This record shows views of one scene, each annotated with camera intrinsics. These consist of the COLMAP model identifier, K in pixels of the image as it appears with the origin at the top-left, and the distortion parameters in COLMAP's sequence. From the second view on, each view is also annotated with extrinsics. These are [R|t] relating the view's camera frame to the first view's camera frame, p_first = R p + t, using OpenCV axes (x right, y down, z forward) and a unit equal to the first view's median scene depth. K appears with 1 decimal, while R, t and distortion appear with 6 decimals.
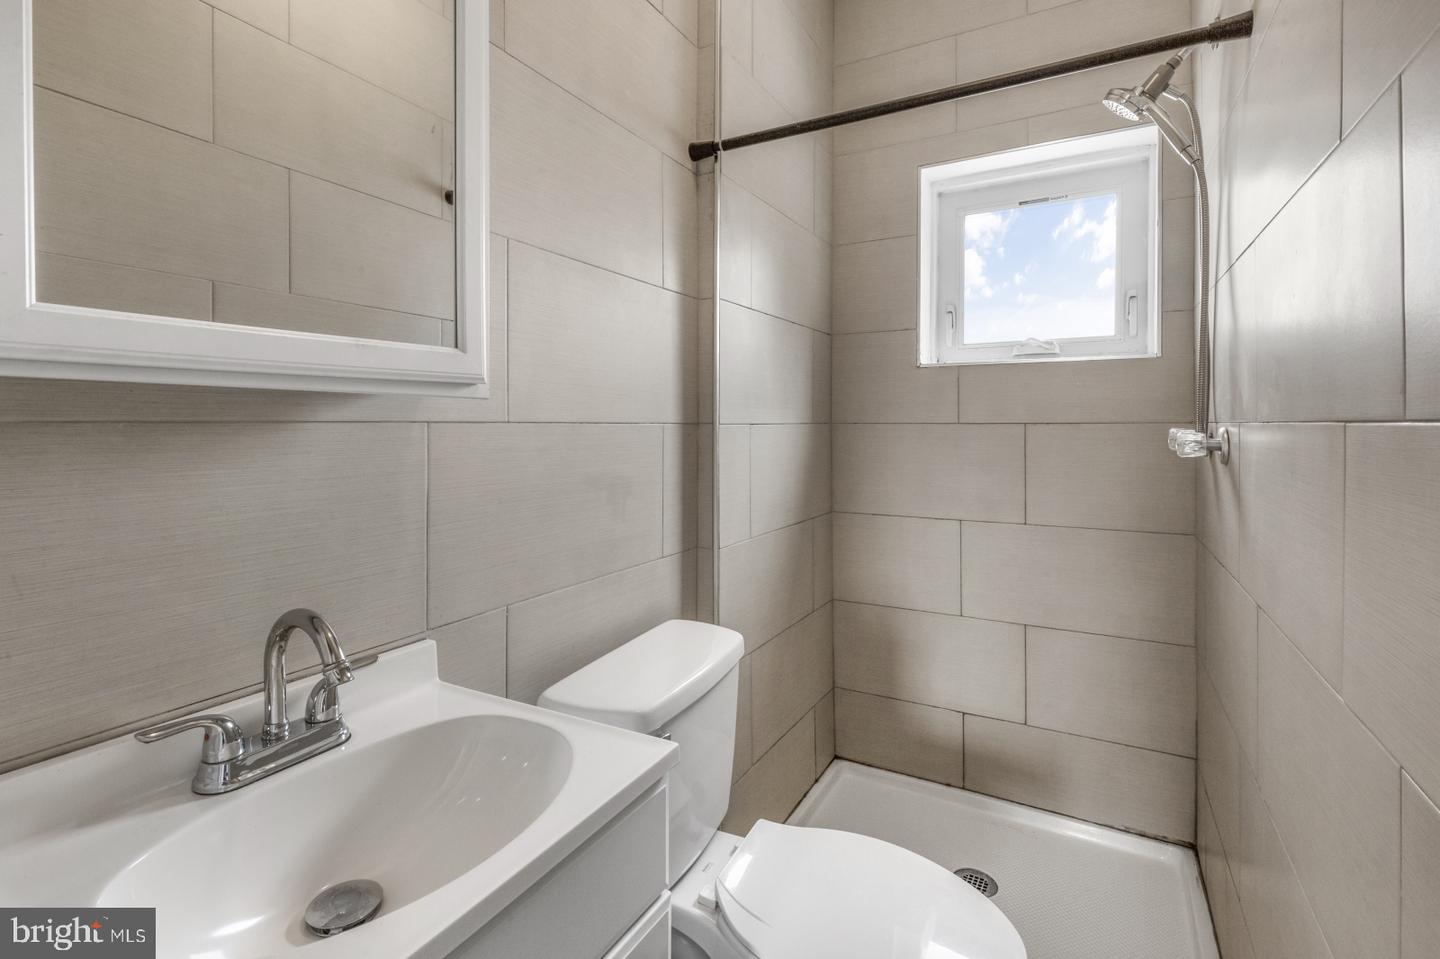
lens RADIAL K [[650.9, 0, 715.7], [0, 650.9, 426.0], [0, 0, 1]] dist [0.003439, 0.000198]
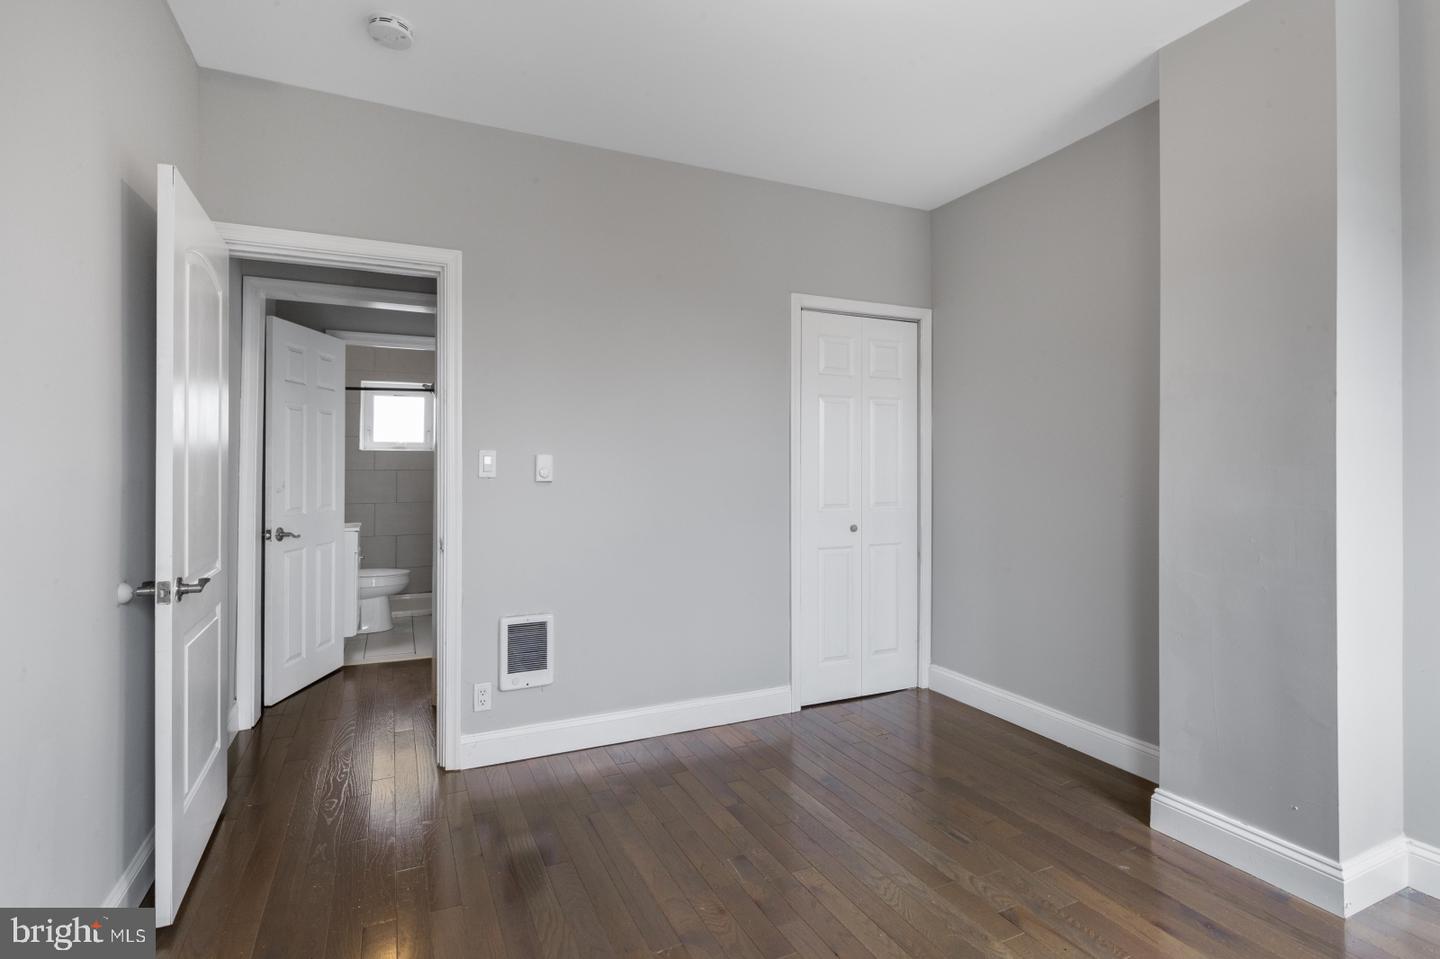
lens RADIAL K [[689.6, 0, 716.3], [0, 689.6, 470.2], [0, 0, 1]] dist [0.001750, 0.000148]
pose [[0.565479, 0.005399, 0.824745, -1.405533], [-0.001031, 0.999982, -0.005839, 0.012653], [-0.824762, 0.002452, 0.565475, -2.158011]]
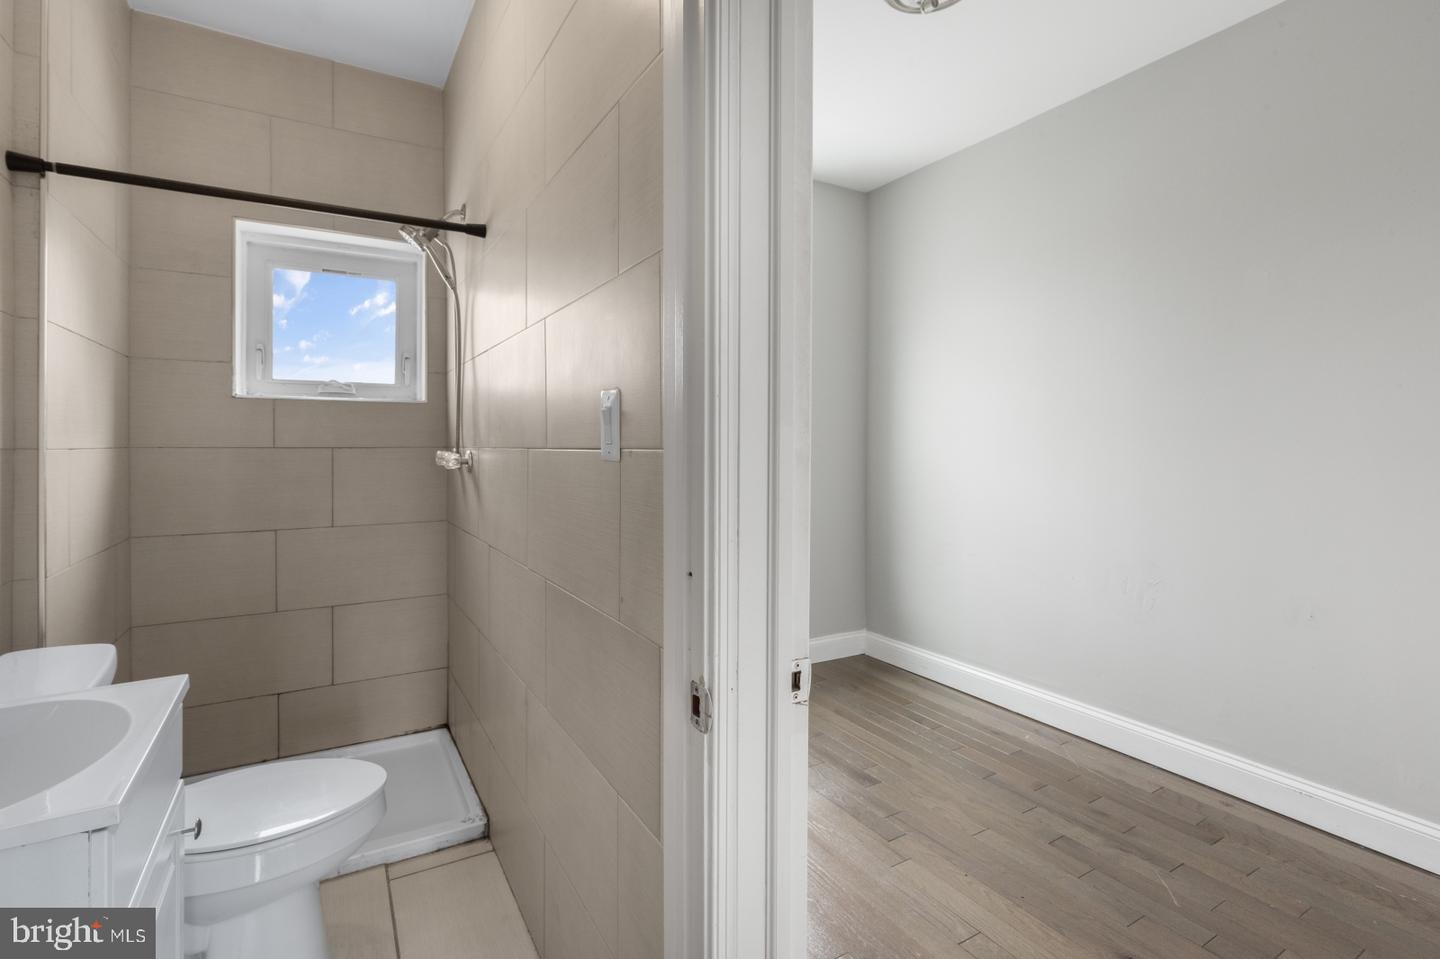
lens RADIAL K [[667.8, 0, 718.5], [0, 667.8, 450.3], [0, 0, 1]] dist [-0.001007, -0.000340]
pose [[0.477945, -0.004070, 0.878380, -0.321615], [0.002456, 0.999992, 0.003297, -0.002021], [-0.878386, 0.000581, 0.477951, -0.295011]]
